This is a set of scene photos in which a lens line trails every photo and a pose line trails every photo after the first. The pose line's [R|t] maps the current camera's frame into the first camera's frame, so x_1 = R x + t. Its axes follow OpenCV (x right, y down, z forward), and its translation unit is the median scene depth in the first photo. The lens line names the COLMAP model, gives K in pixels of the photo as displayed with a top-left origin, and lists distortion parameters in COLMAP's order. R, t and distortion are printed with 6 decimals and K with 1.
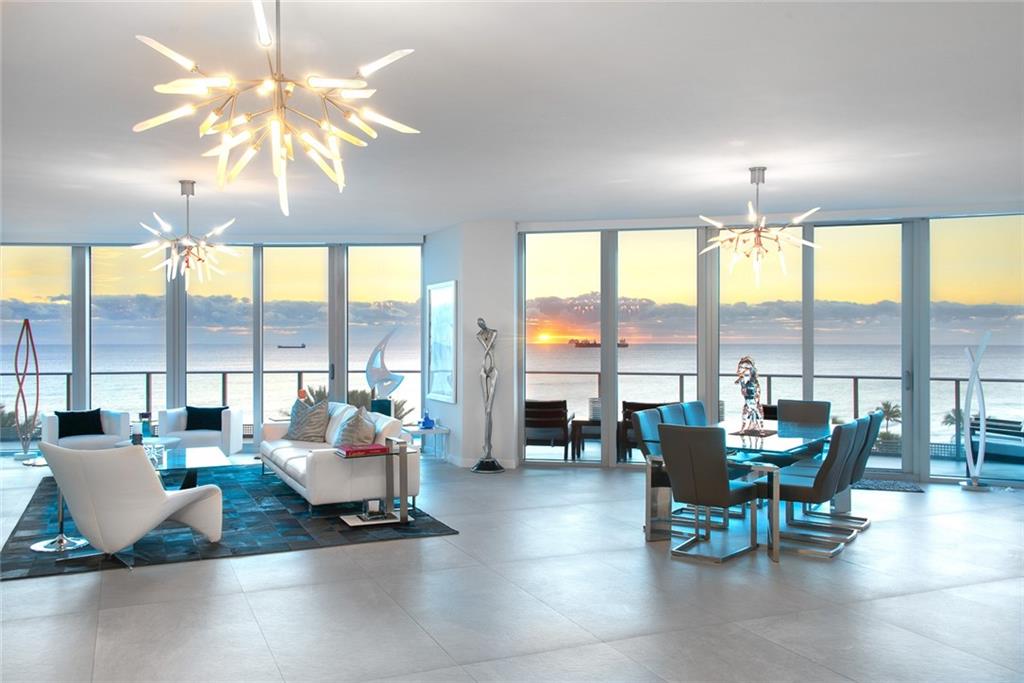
lens RADIAL K [[883.9, 0, 512.0], [0, 883.9, 341.5], [0, 0, 1]] dist [0.058639, 0.004669]
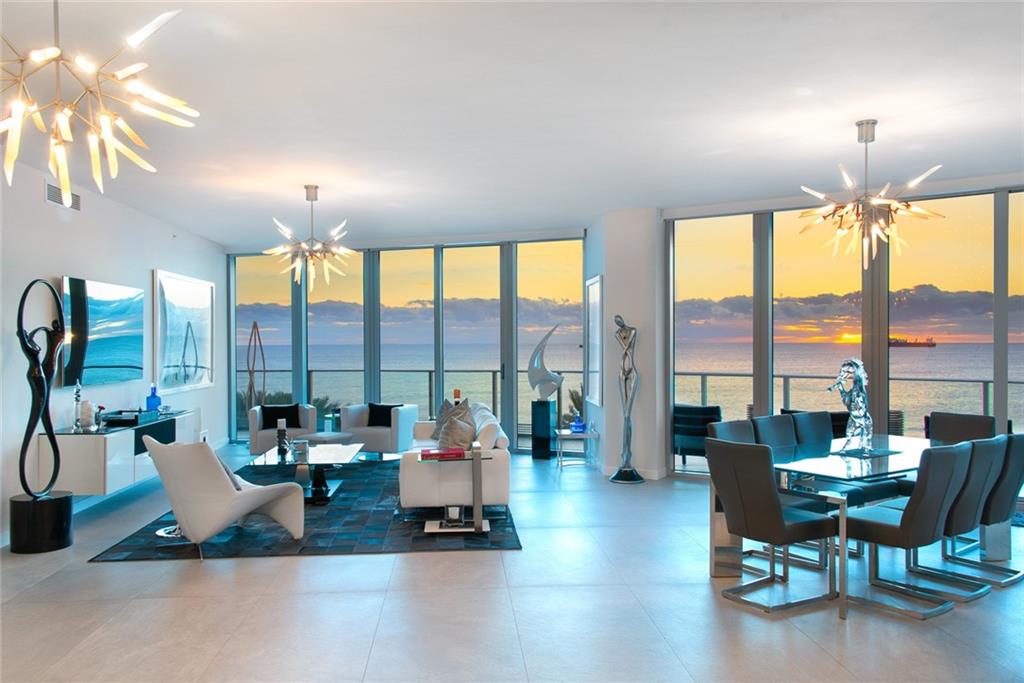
lens RADIAL K [[883.9, 0, 512.0], [0, 883.9, 341.5], [0, 0, 1]] dist [0.058639, 0.004669]
pose [[0.942637, -0.002985, -0.333805, 0.191779], [0.003059, 0.999995, -0.000306, 0.001348], [0.333805, -0.000732, 0.942642, 0.105552]]
